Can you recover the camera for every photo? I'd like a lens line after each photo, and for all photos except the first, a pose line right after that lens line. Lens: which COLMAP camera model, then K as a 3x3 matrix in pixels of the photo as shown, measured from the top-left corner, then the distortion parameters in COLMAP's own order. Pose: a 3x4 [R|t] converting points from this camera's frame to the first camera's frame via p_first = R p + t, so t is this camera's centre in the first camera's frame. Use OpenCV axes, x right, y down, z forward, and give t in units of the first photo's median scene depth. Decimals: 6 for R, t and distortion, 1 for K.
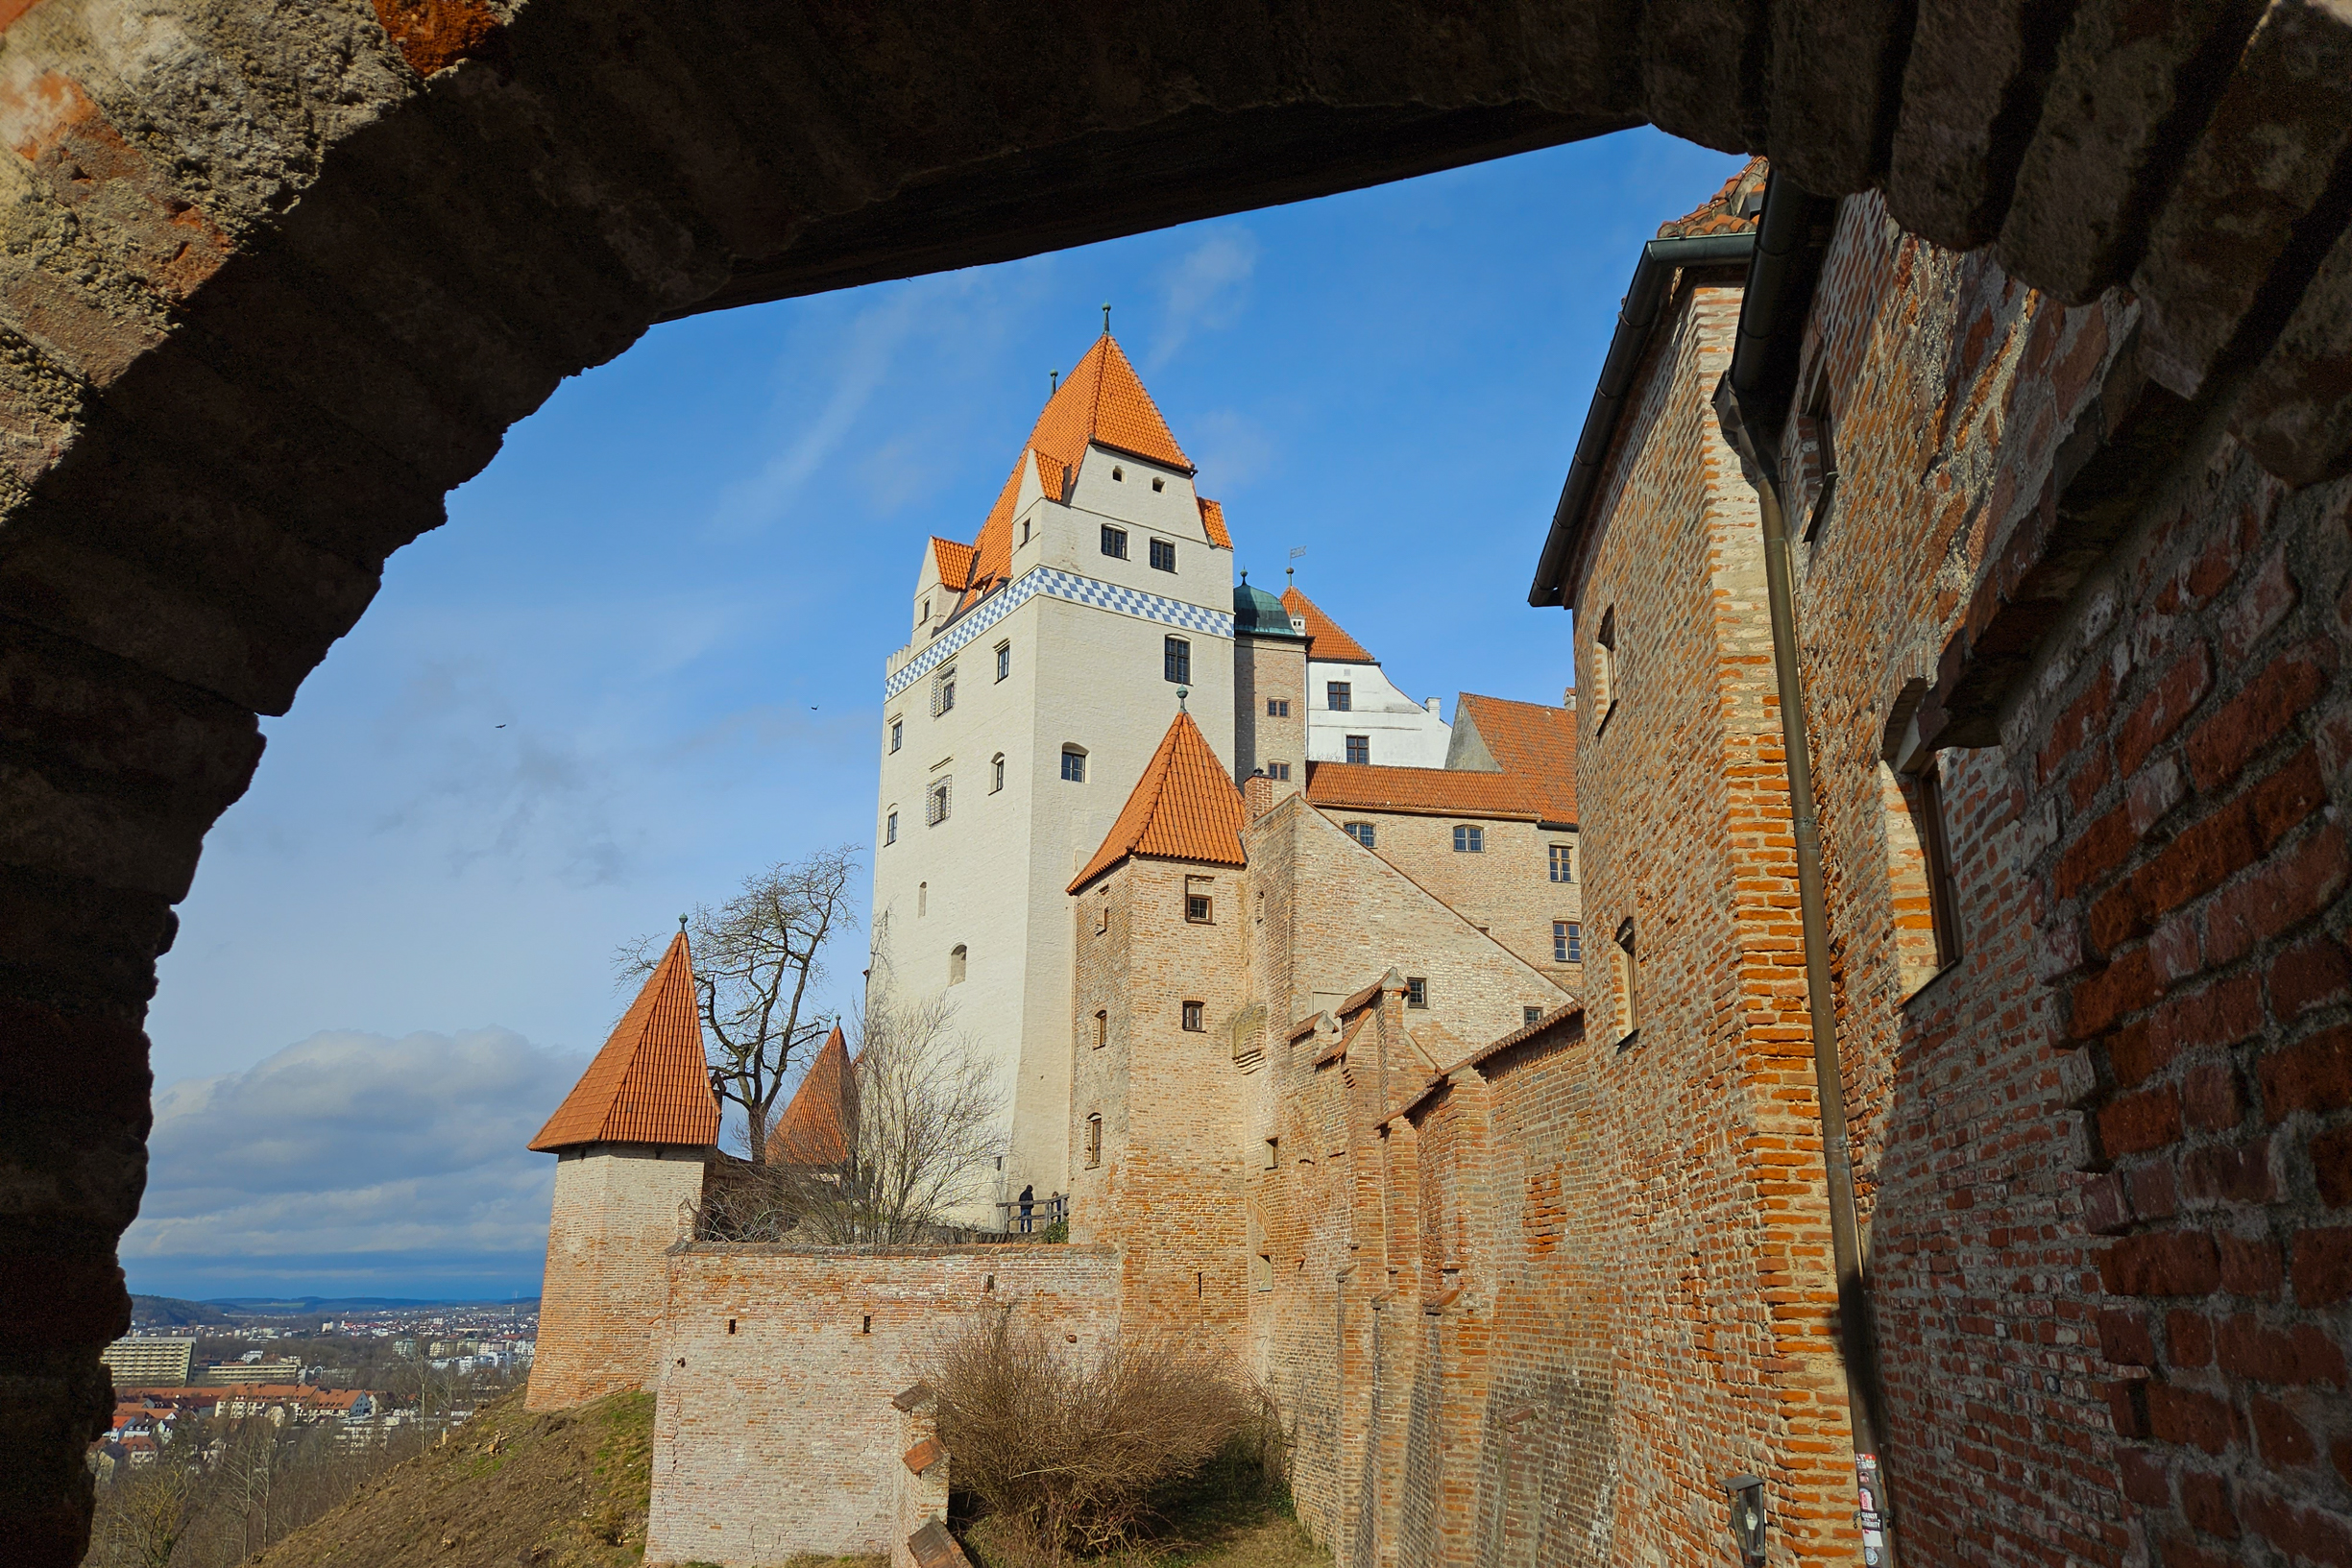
lens RADIAL K [[1546.7, 0, 1174.0], [0, 1546.7, 880.4], [0, 0, 1]] dist [0.090717, -0.068899]
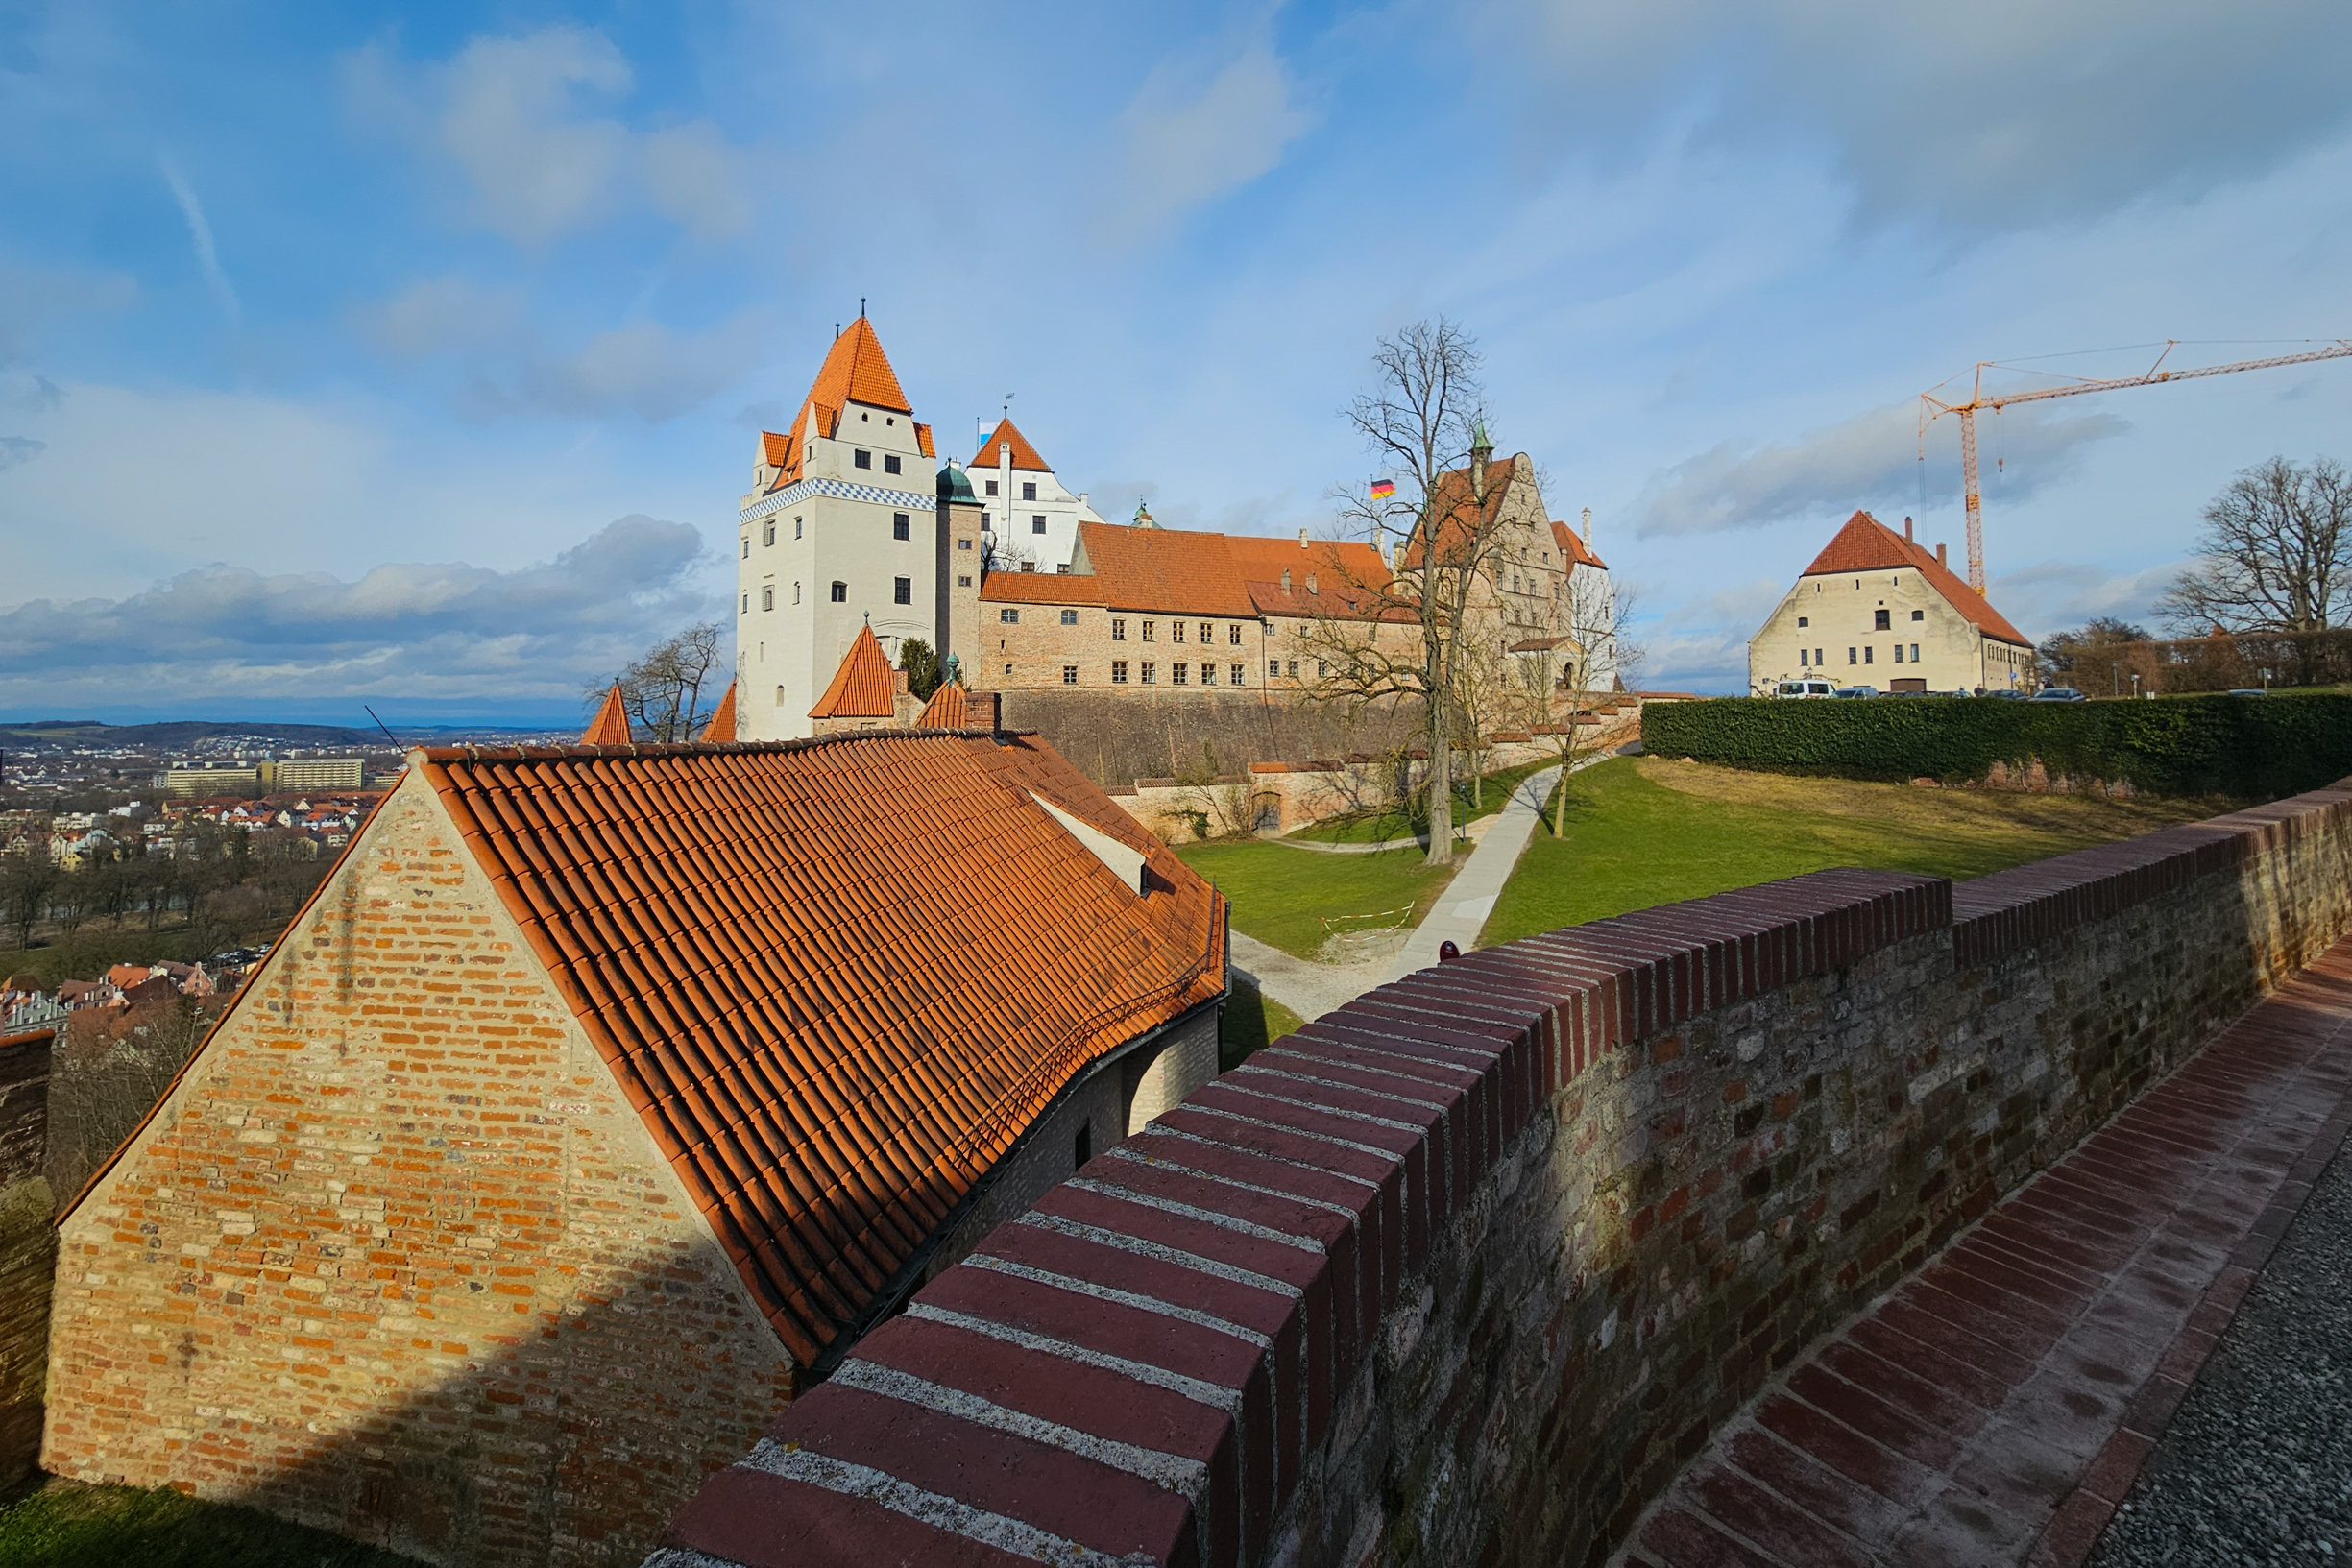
lens RADIAL K [[958.7, 0, 1176.6], [0, 958.7, 682.7], [0, 0, 1]] dist [-0.000416, 0.000223]
pose [[0.985879, -0.000567, 0.167456, 0.205314], [-0.035818, 0.976137, 0.214181, -0.338127], [-0.163581, -0.217154, 0.962333, -0.257416]]
